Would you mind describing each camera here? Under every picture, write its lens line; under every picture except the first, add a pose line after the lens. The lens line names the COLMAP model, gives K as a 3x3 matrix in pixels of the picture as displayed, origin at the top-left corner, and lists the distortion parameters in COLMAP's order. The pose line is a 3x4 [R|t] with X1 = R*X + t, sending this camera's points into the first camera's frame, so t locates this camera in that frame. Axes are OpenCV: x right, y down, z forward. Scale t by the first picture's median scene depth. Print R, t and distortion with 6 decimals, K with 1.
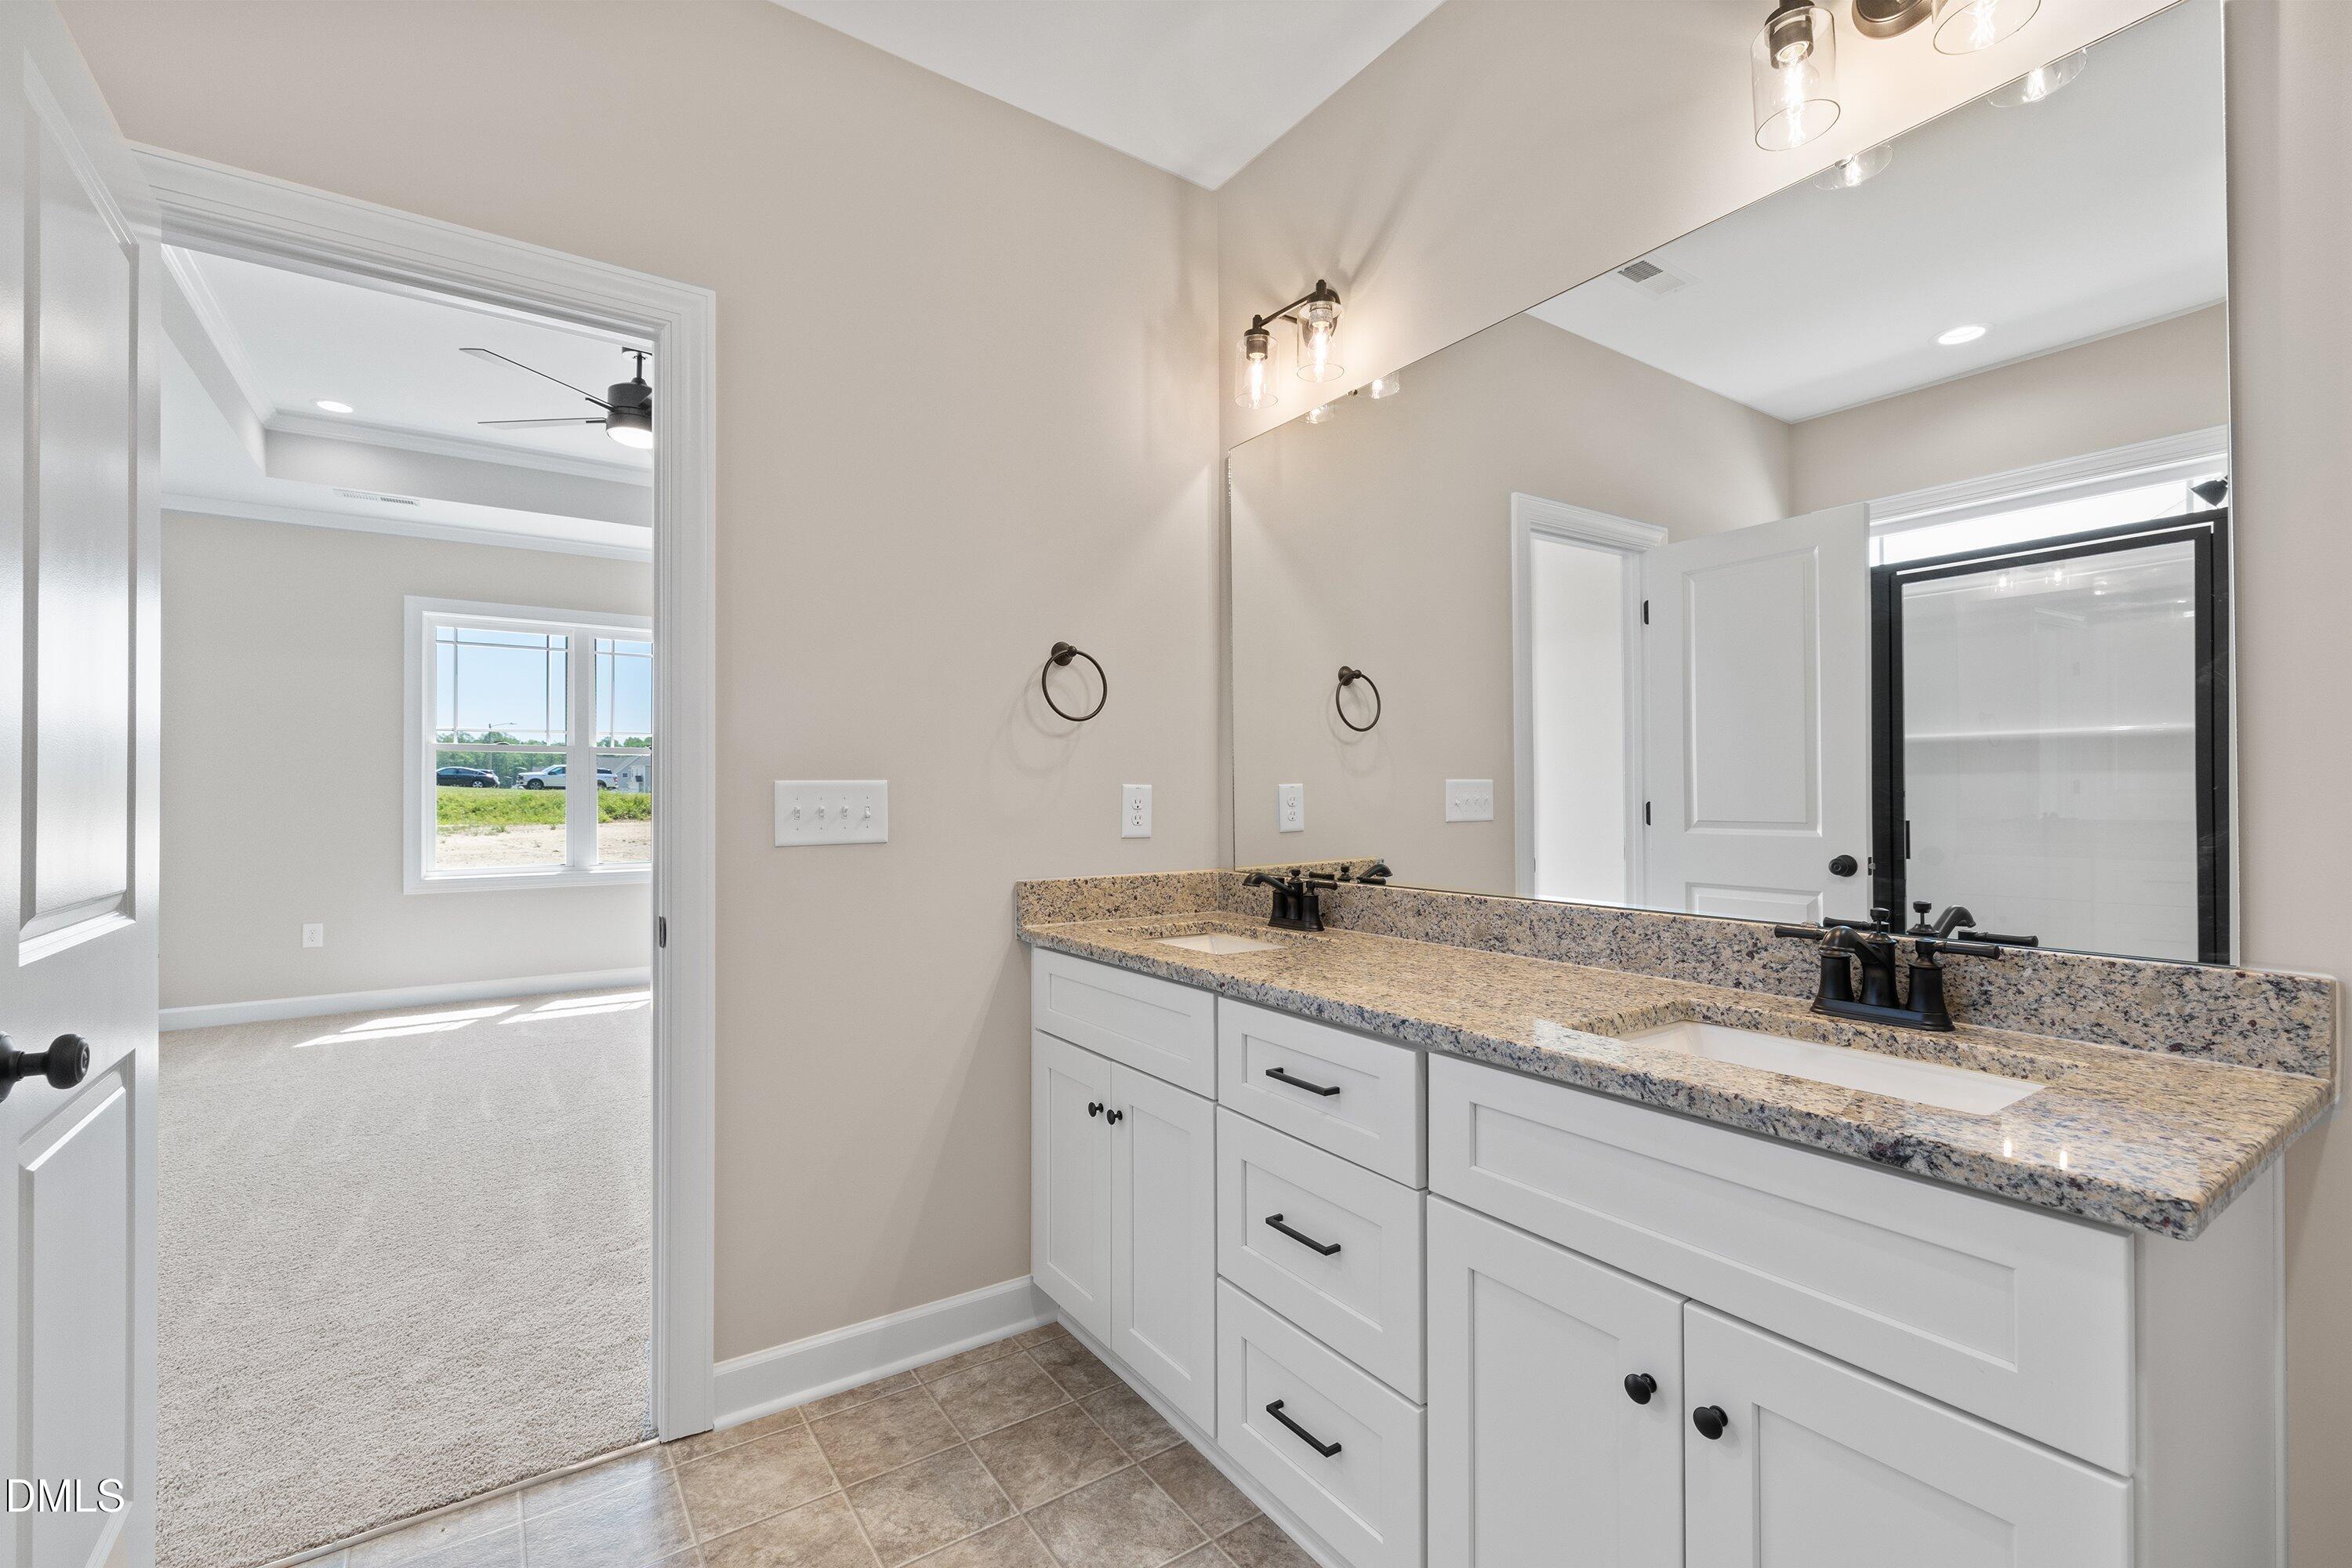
lens RADIAL K [[1010.3, 0, 1187.2], [0, 1010.3, 781.4], [0, 0, 1]] dist [-0.004359, 0.001741]
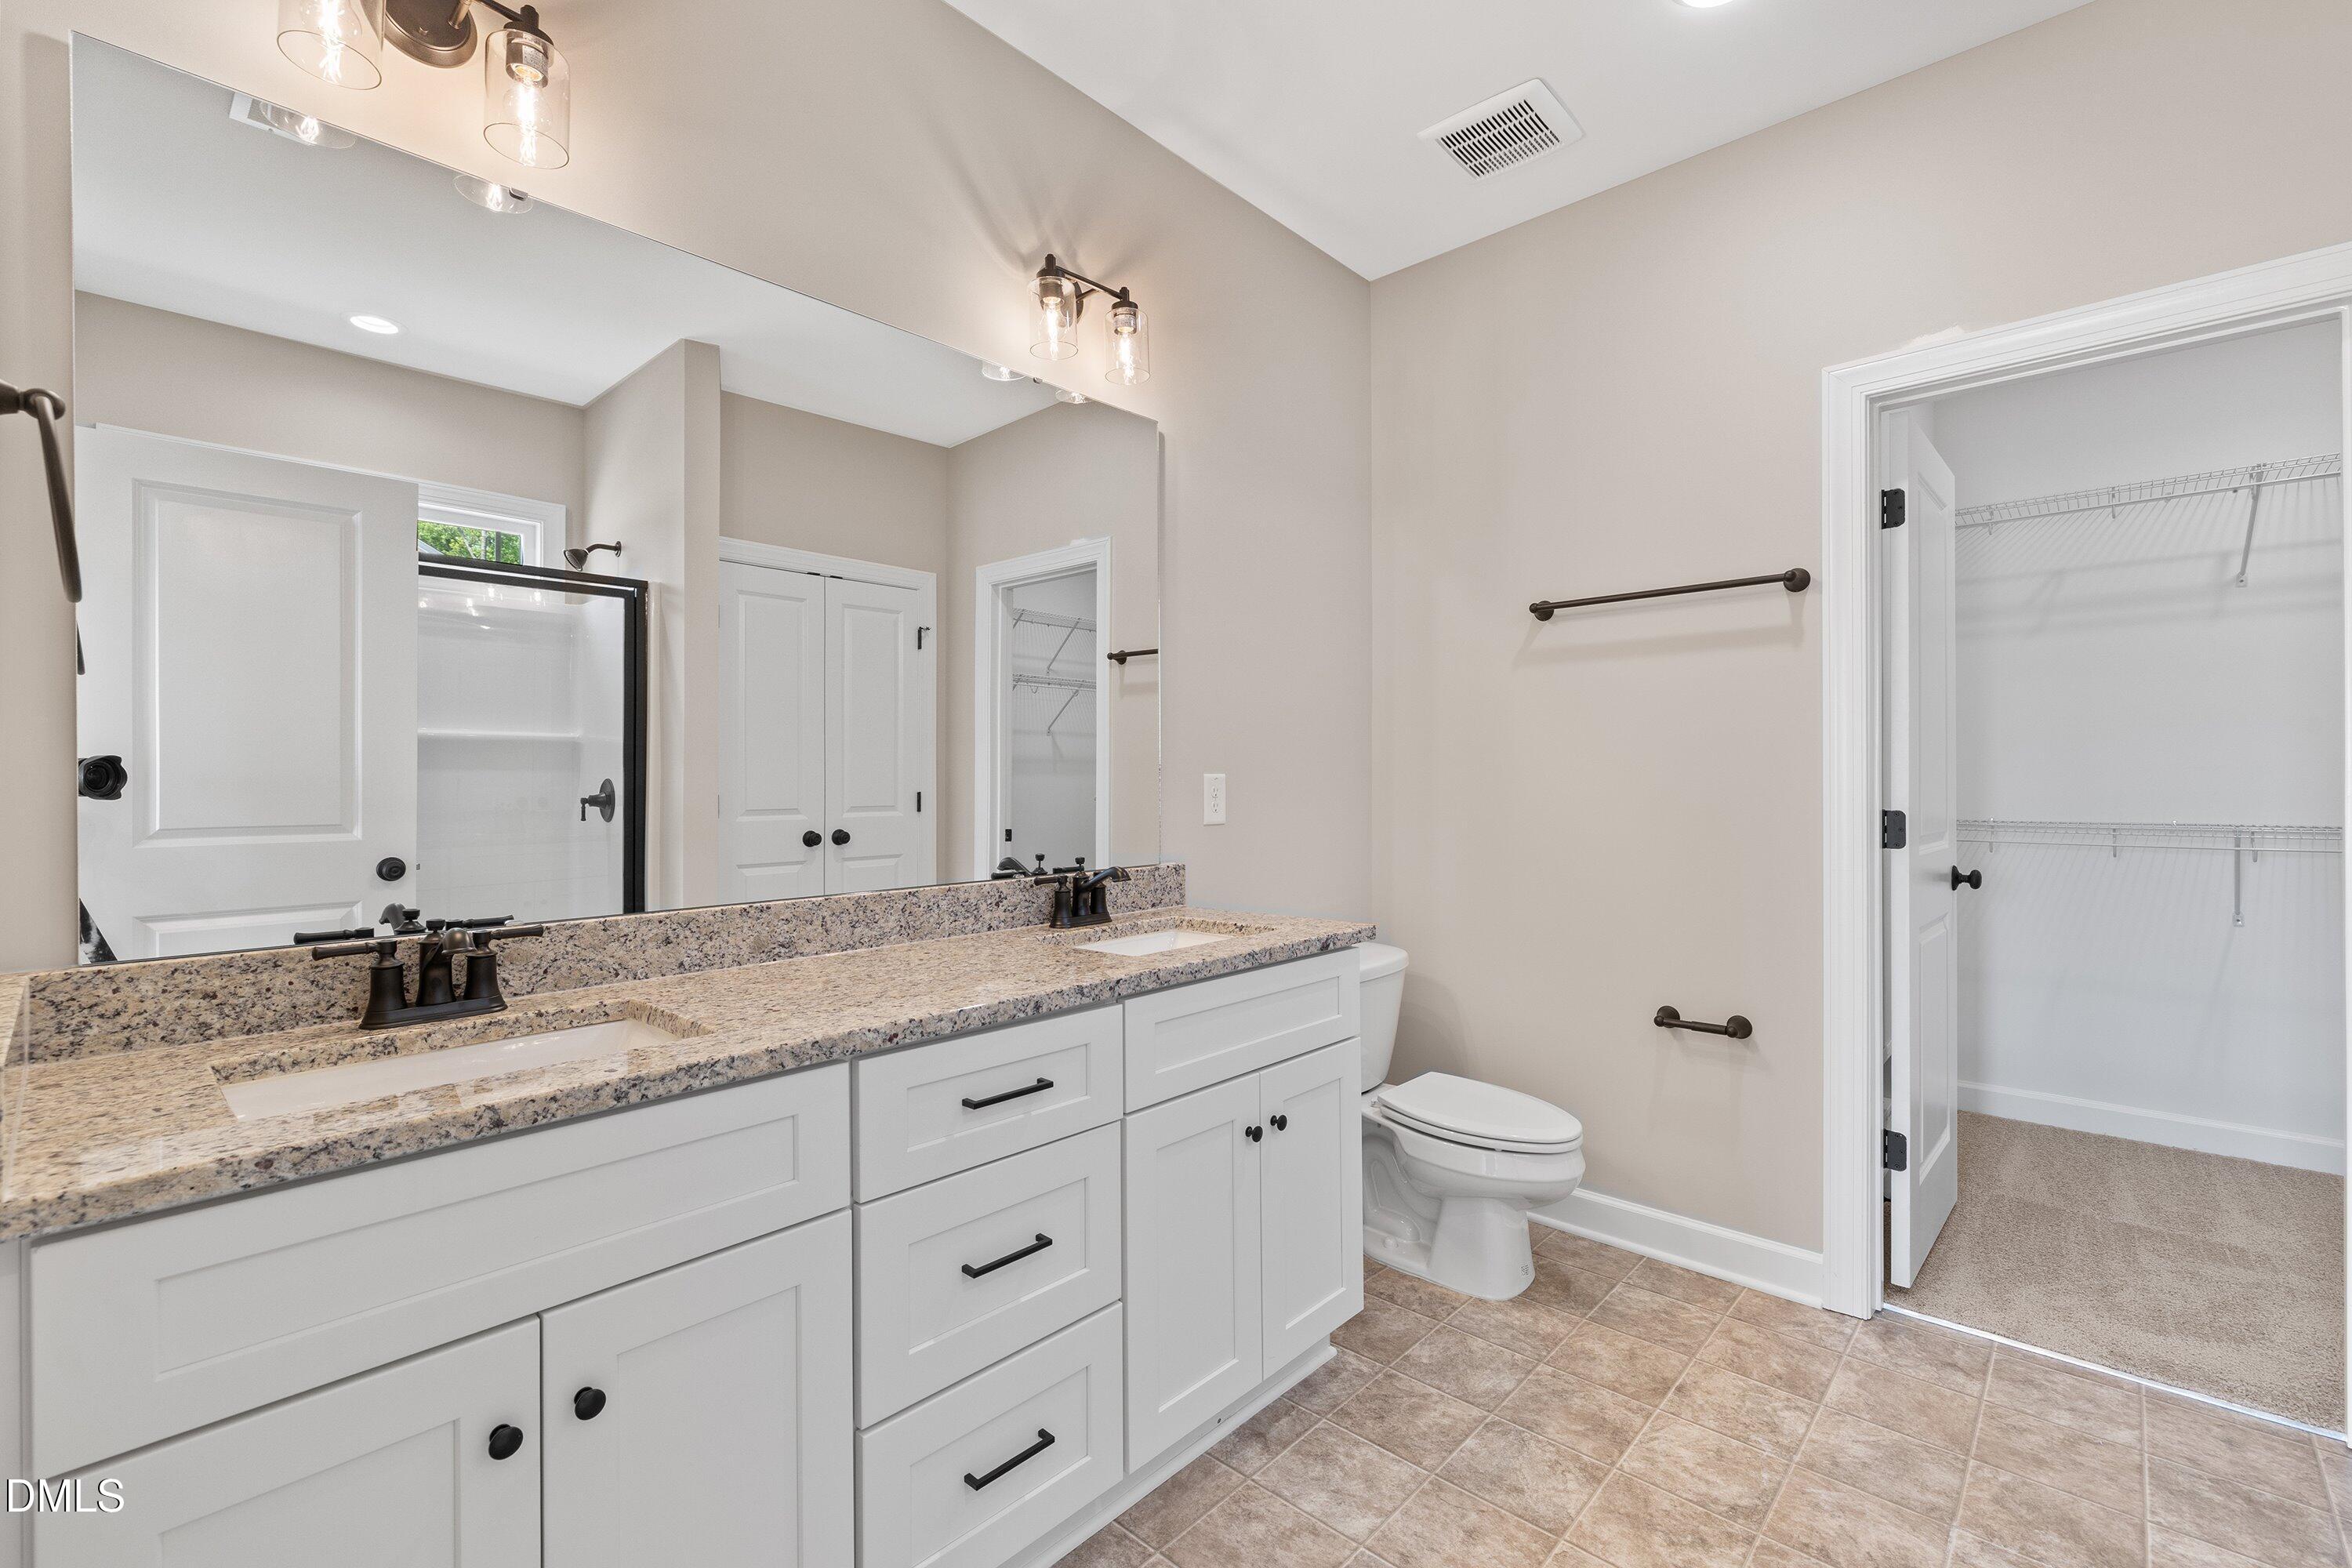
lens RADIAL K [[1010.3, 0, 1146.6], [0, 1010.3, 778.7], [0, 0, 1]] dist [-0.004359, 0.001741]
pose [[-0.155210, 0.007399, 0.987854, -0.702951], [-0.001203, 0.999970, -0.007679, 0.013761], [-0.987881, -0.002380, -0.155196, 0.893142]]
